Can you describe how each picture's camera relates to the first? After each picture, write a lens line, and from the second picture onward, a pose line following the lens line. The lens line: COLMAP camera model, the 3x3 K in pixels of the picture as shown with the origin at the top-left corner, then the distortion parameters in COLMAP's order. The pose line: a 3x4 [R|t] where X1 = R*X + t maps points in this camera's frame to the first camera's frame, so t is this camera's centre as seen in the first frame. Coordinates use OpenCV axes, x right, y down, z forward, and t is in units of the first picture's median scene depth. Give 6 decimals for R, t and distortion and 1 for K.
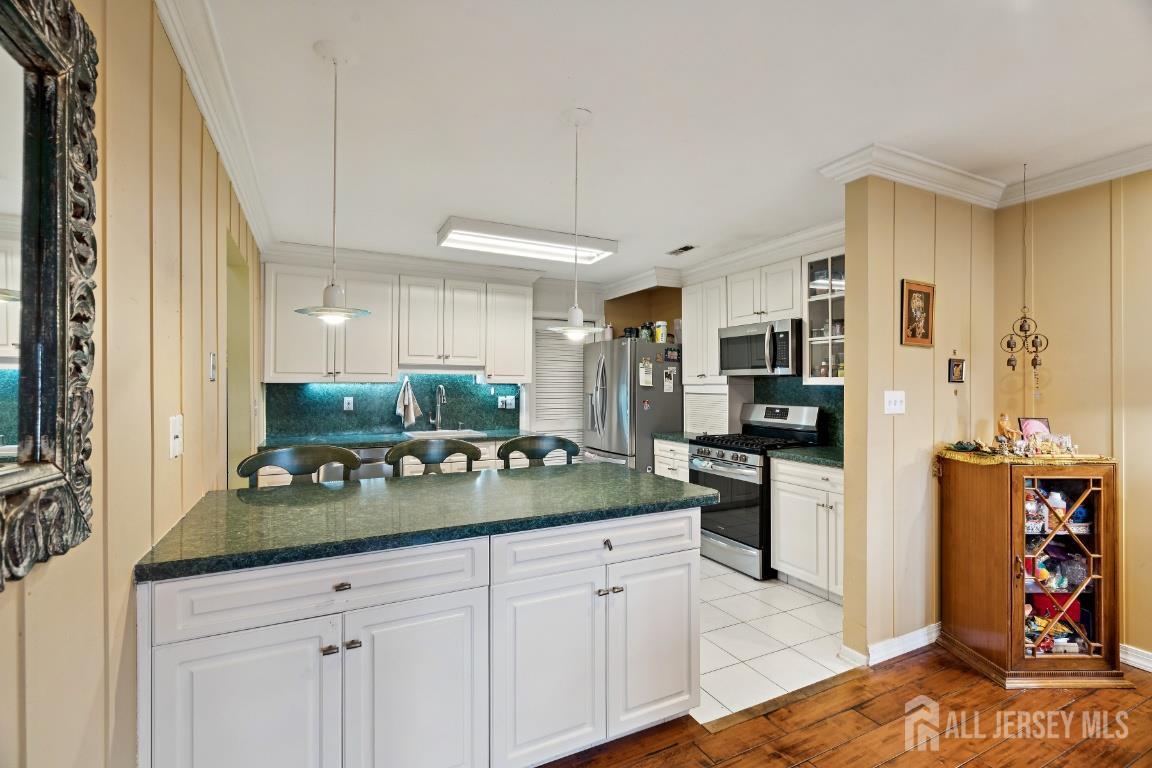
lens RADIAL K [[519.7, 0, 576.0], [0, 519.7, 384.0], [0, 0, 1]] dist [0.000056, 0.000489]
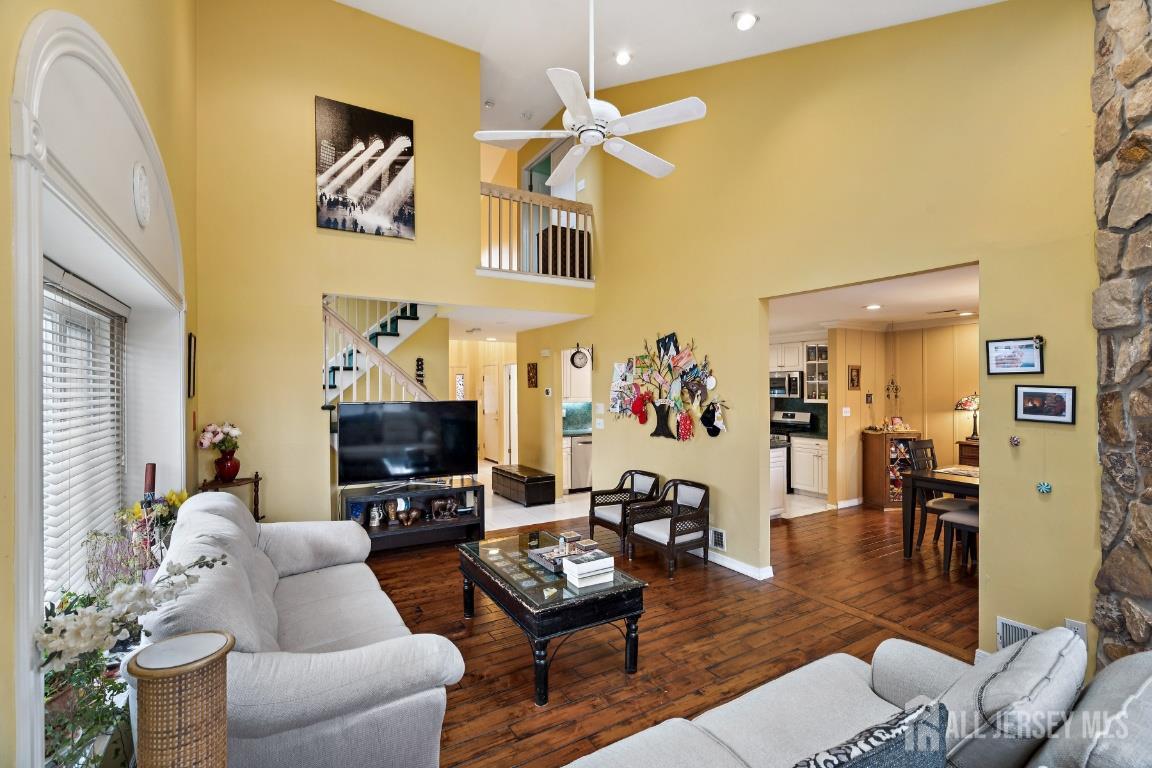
lens RADIAL K [[519.7, 0, 576.0], [0, 519.7, 384.0], [0, 0, 1]] dist [0.000056, 0.000489]
pose [[0.996609, -0.000505, 0.082282, -0.890426], [0.000899, 0.999988, -0.004751, -0.086636], [-0.082278, 0.004809, 0.996598, -1.390833]]
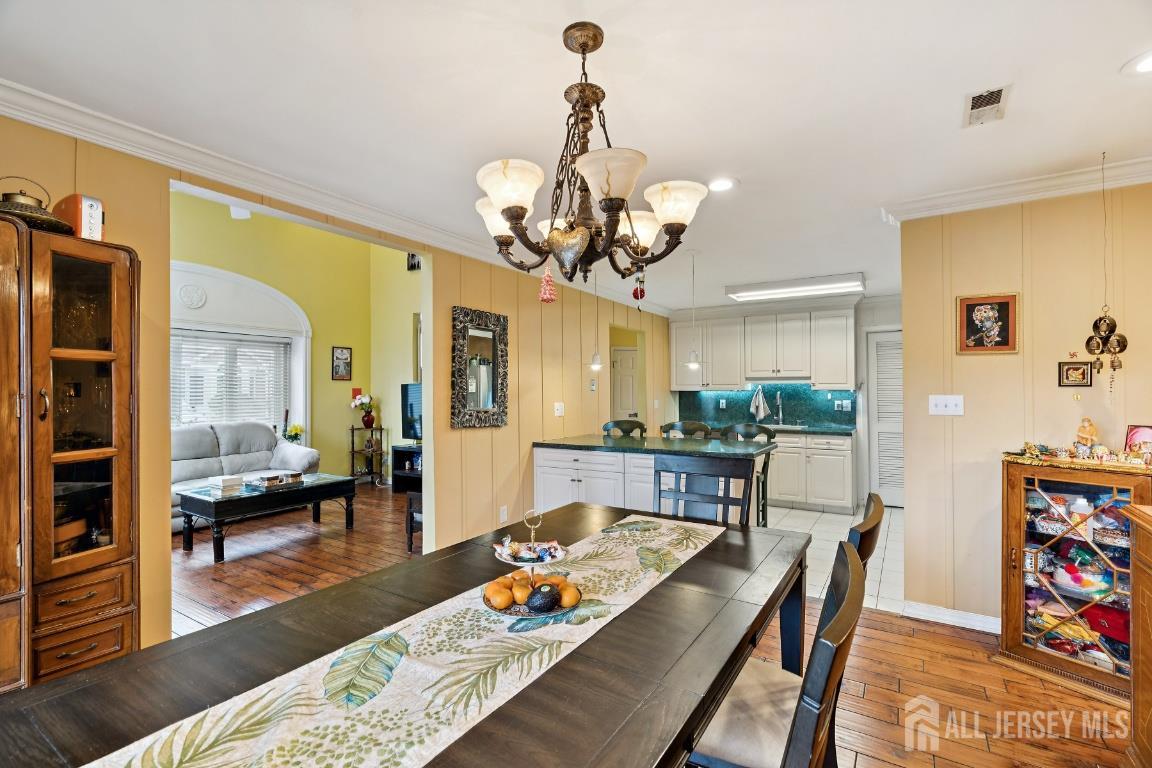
lens RADIAL K [[519.7, 0, 576.0], [0, 519.7, 384.0], [0, 0, 1]] dist [0.000056, 0.000489]
pose [[0.518030, -0.018464, -0.855163, 1.077150], [0.008086, 0.999828, -0.016689, 0.001318], [0.855324, 0.001731, 0.518091, -0.279582]]
